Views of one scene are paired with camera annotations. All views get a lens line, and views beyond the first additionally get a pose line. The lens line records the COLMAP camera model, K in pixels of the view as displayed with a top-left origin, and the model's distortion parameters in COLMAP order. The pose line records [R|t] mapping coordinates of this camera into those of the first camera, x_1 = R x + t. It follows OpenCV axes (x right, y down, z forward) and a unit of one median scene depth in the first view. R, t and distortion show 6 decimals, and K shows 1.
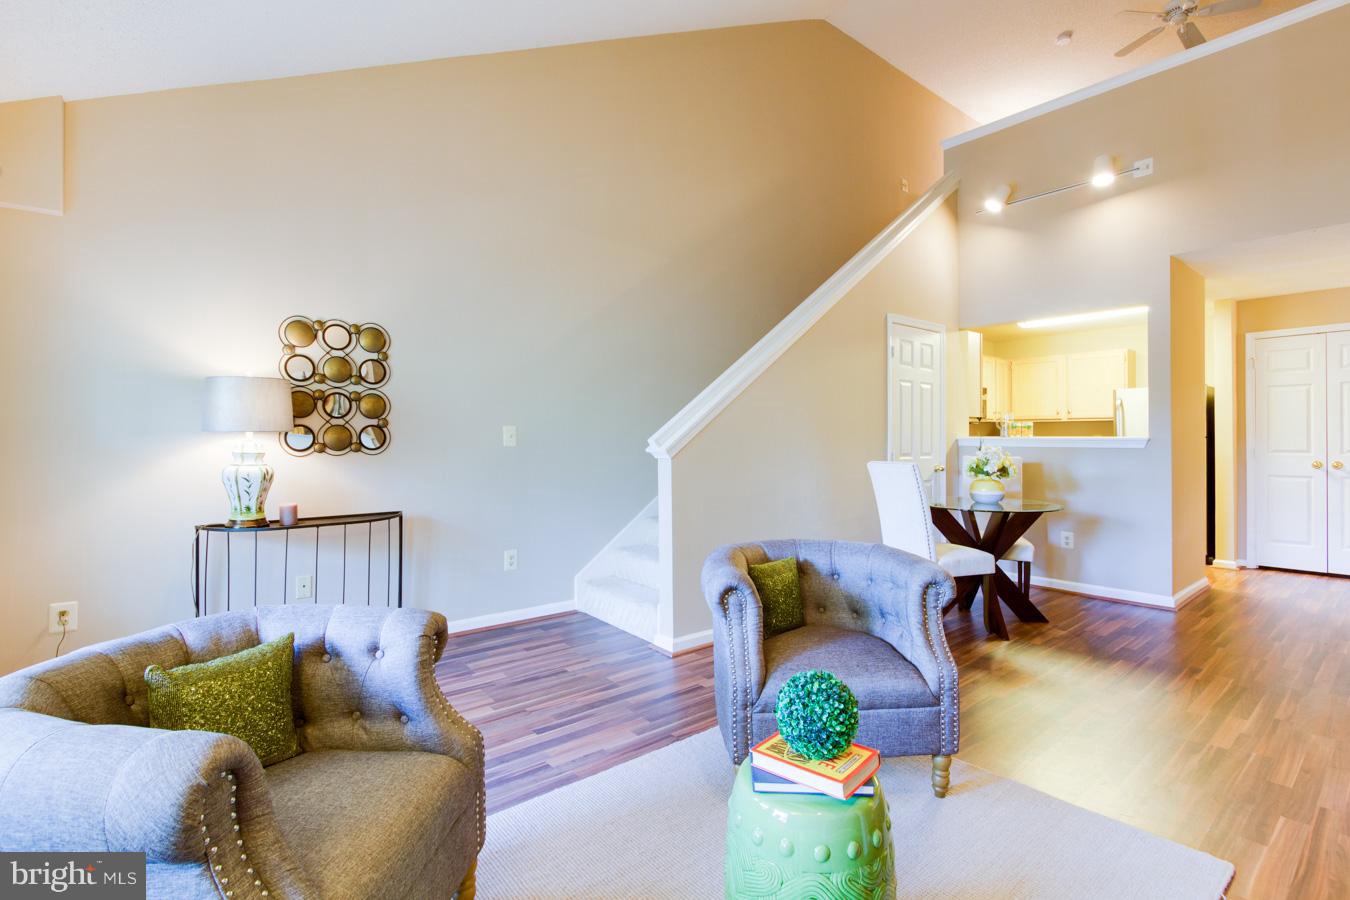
lens RADIAL K [[635.9, 0, 688.6], [0, 635.9, 440.2], [0, 0, 1]] dist [-0.016230, 0.002330]
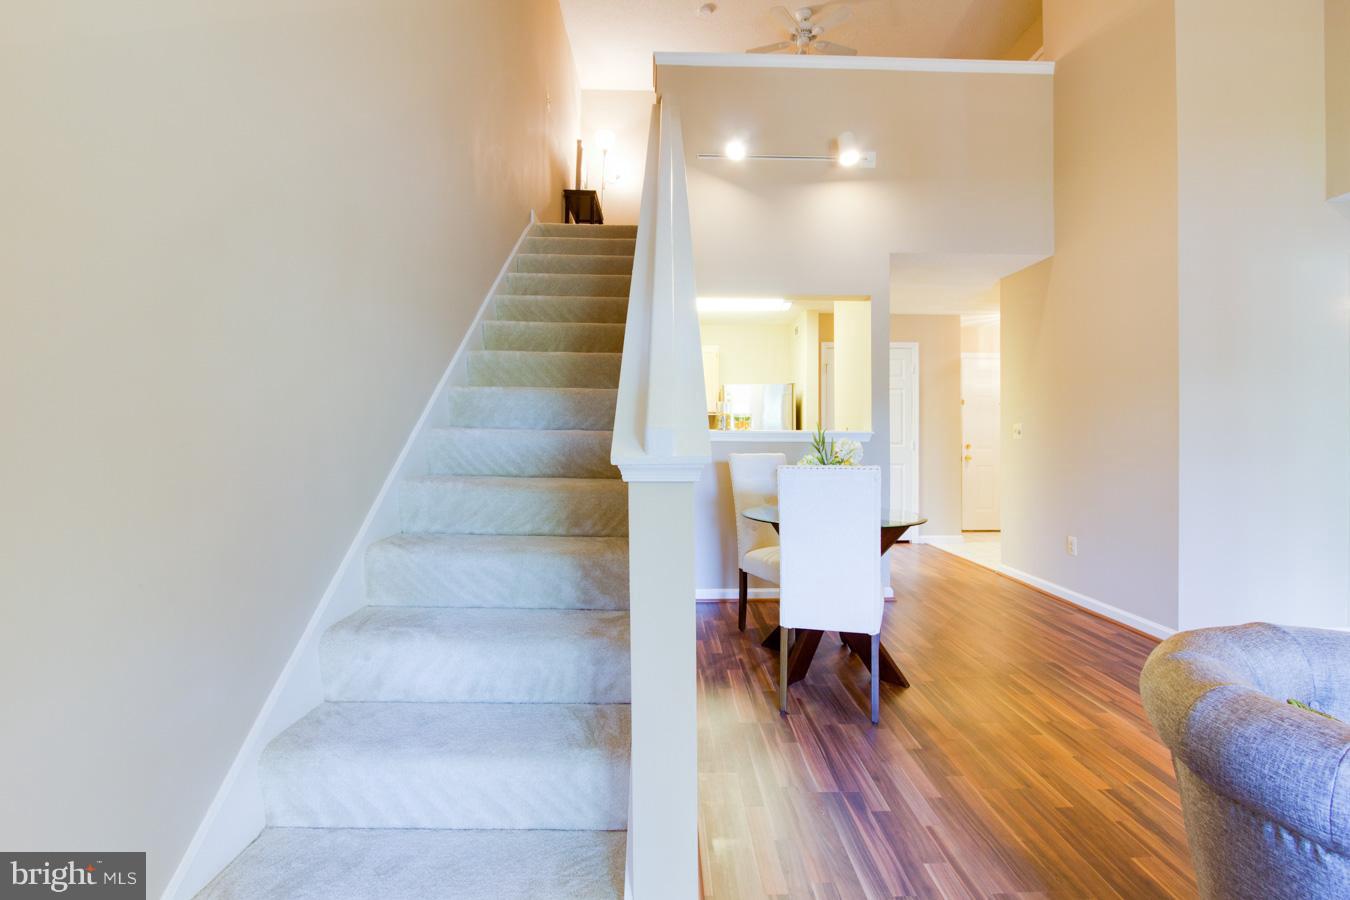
lens RADIAL K [[635.9, 0, 683.9], [0, 635.9, 437.8], [0, 0, 1]] dist [-0.016230, 0.002330]
pose [[0.612651, -0.001146, 0.790353, -0.245110], [-0.002434, 0.999991, 0.003337, 0.003428], [-0.790350, -0.003968, 0.612643, 0.611697]]
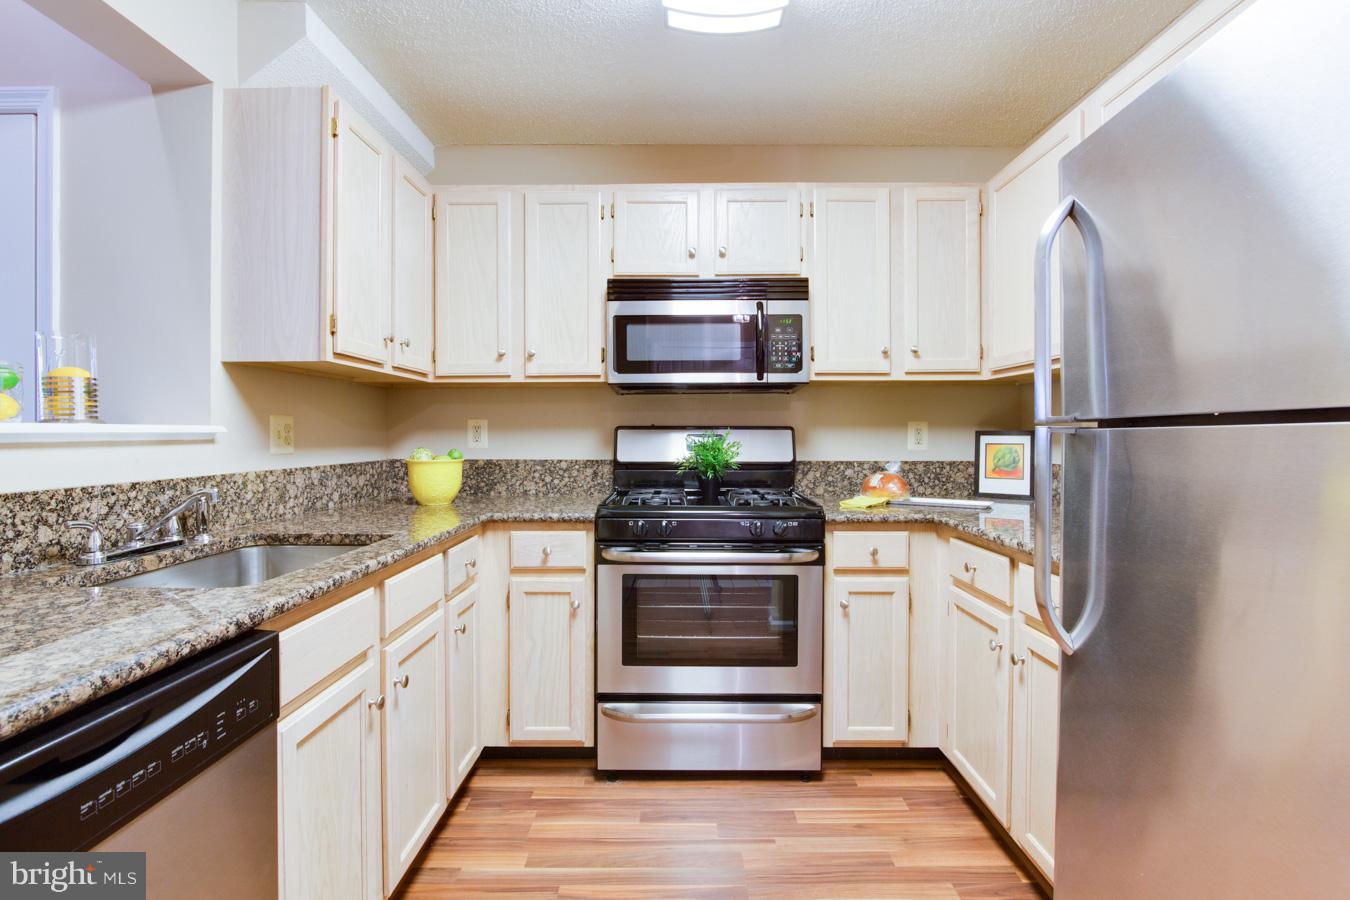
lens RADIAL K [[635.9, 0, 685.6], [0, 635.9, 438.6], [0, 0, 1]] dist [-0.016230, 0.002330]
pose [[0.769583, 0.000141, -0.638547, 1.027137], [0.001803, 0.999996, 0.002394, 0.000360], [0.638544, -0.002994, 0.769579, 1.142758]]
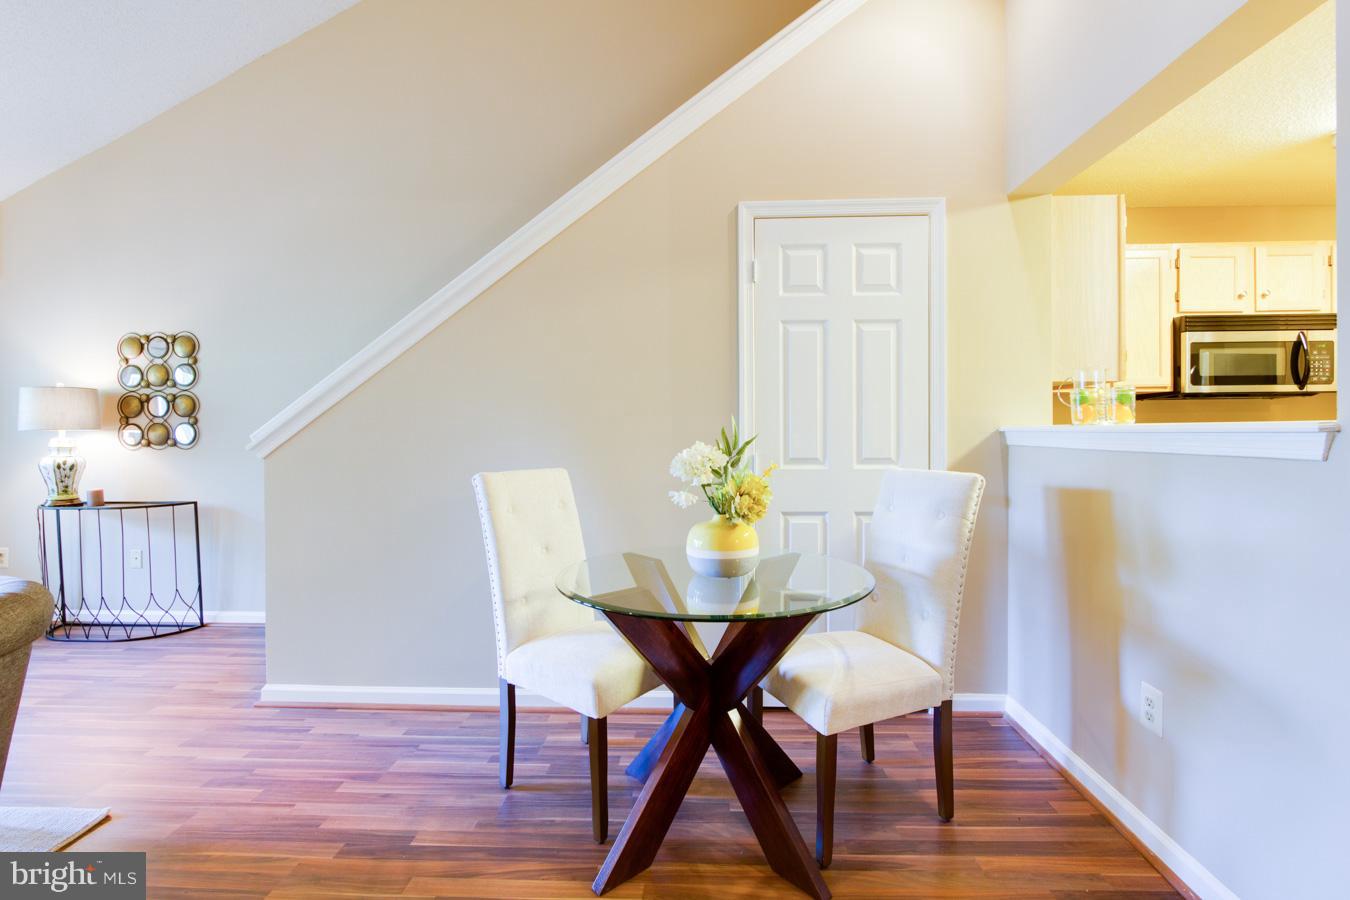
lens RADIAL K [[635.9, 0, 679.6], [0, 635.9, 439.5], [0, 0, 1]] dist [-0.016230, 0.002330]
pose [[0.736396, 0.002467, -0.676546, 0.695556], [0.003810, 0.999962, 0.007793, 0.000255], [0.676540, -0.008316, 0.736359, 0.597339]]
